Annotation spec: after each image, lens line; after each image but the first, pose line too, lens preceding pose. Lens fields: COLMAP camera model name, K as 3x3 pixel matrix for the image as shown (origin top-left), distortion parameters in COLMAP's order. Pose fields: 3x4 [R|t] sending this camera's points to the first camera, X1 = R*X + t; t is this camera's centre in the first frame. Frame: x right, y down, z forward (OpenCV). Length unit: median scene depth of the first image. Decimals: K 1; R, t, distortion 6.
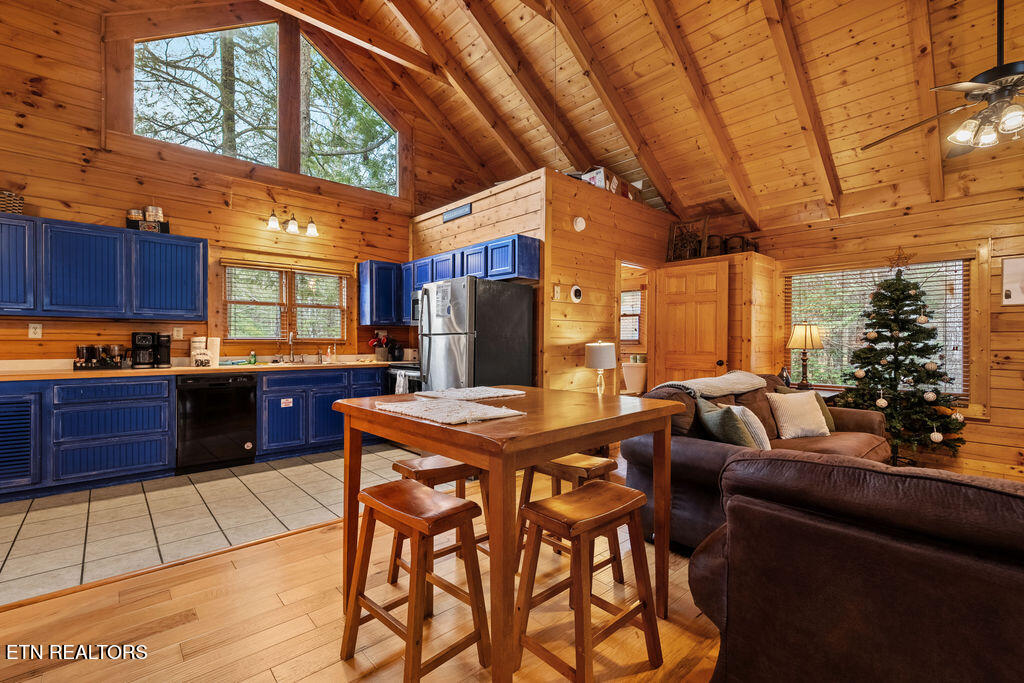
lens RADIAL K [[452.0, 0, 510.1], [0, 452.0, 343.1], [0, 0, 1]] dist [-0.005244, 0.000643]
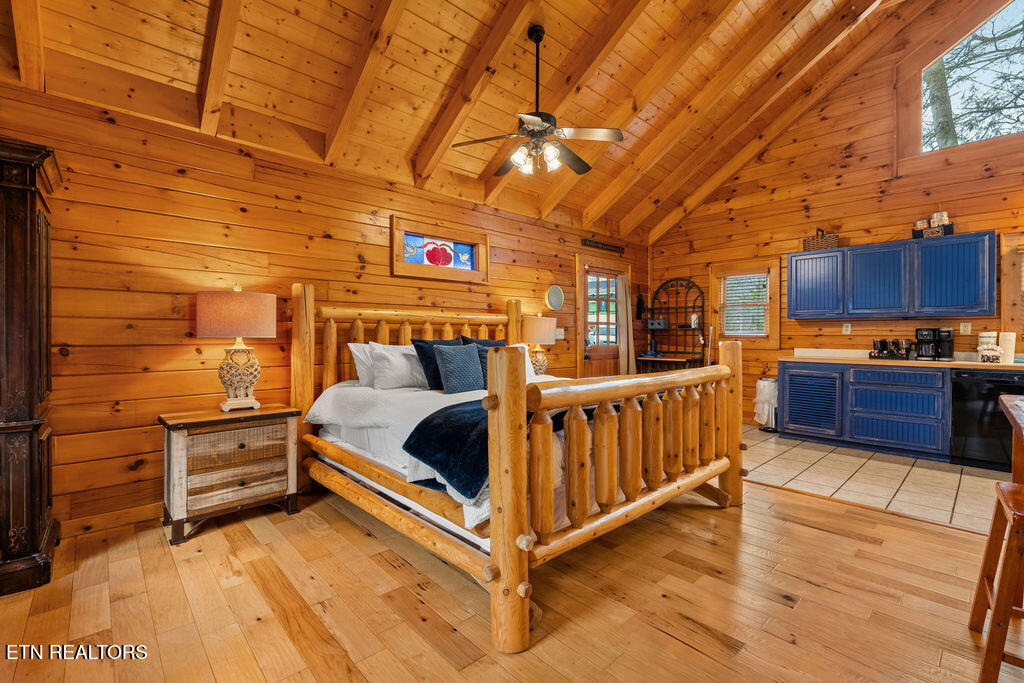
lens RADIAL K [[452.0, 0, 510.2], [0, 452.0, 337.5], [0, 0, 1]] dist [-0.005244, 0.000643]
pose [[0.016649, 0.002137, -0.999859, 0.259441], [-0.005614, 0.999982, 0.002043, 0.002436], [0.999846, 0.005579, 0.016660, -0.047744]]
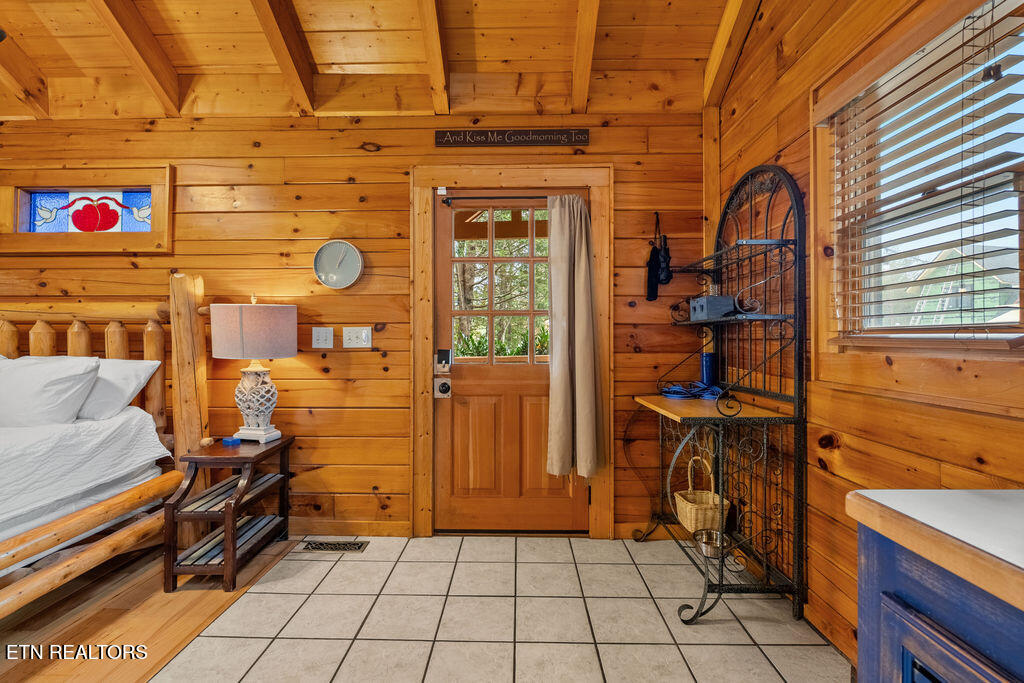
lens RADIAL K [[452.0, 0, 510.9], [0, 452.0, 337.2], [0, 0, 1]] dist [-0.005244, 0.000643]
pose [[-0.682126, -0.005845, -0.731211, -0.669930], [-0.004403, 0.999983, -0.003886, -0.004530], [0.731221, 0.000569, -0.682140, 0.669192]]
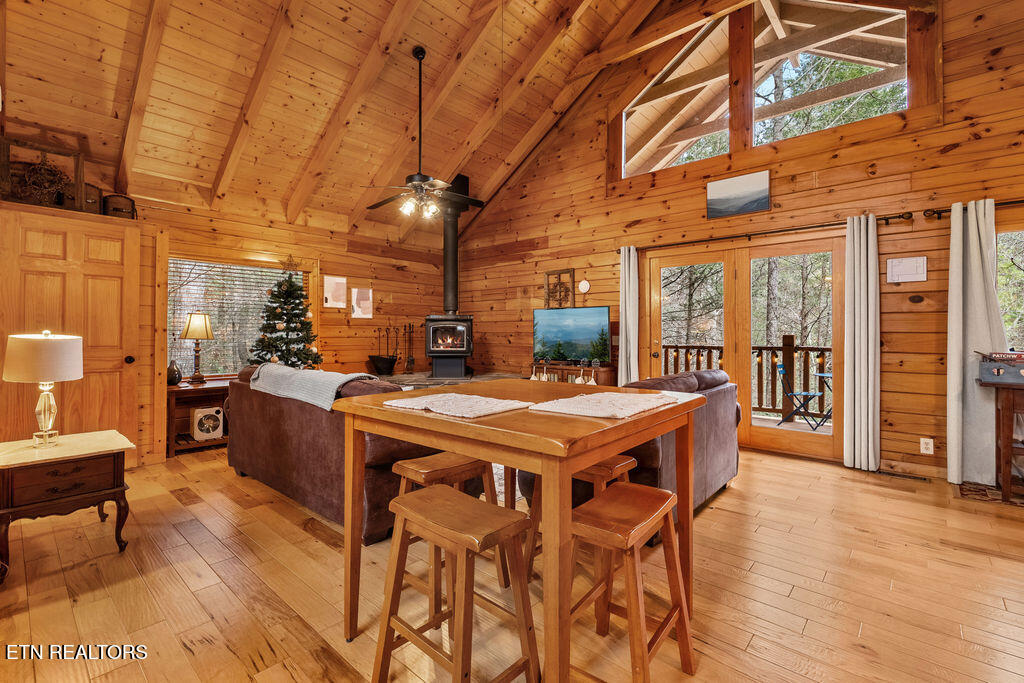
lens RADIAL K [[452.0, 0, 508.6], [0, 452.0, 331.0], [0, 0, 1]] dist [-0.005244, 0.000643]
pose [[-0.102443, 0.000998, 0.994738, -0.402598], [0.001426, 0.999999, -0.000856, -0.002699], [-0.994738, 0.001330, -0.102444, 0.494378]]
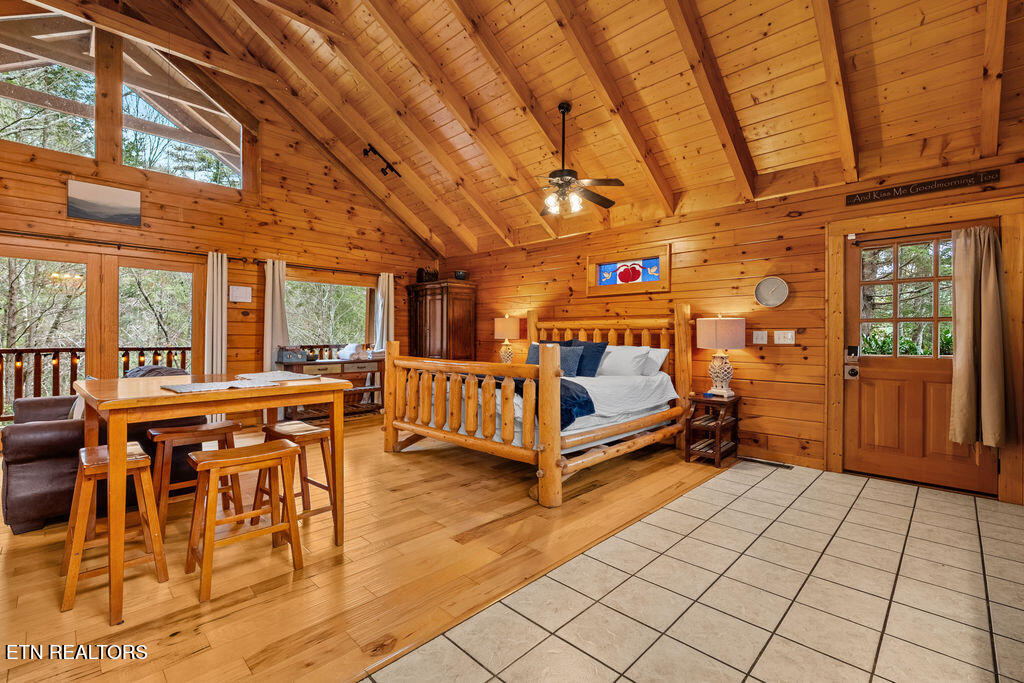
lens RADIAL K [[452.0, 0, 511.1], [0, 452.0, 337.4], [0, 0, 1]] dist [-0.005244, 0.000643]
pose [[-0.998152, -0.008535, -0.060163, -0.339539], [-0.008781, 0.999954, 0.003822, -0.004112], [0.060128, 0.004343, -0.998181, 1.020249]]
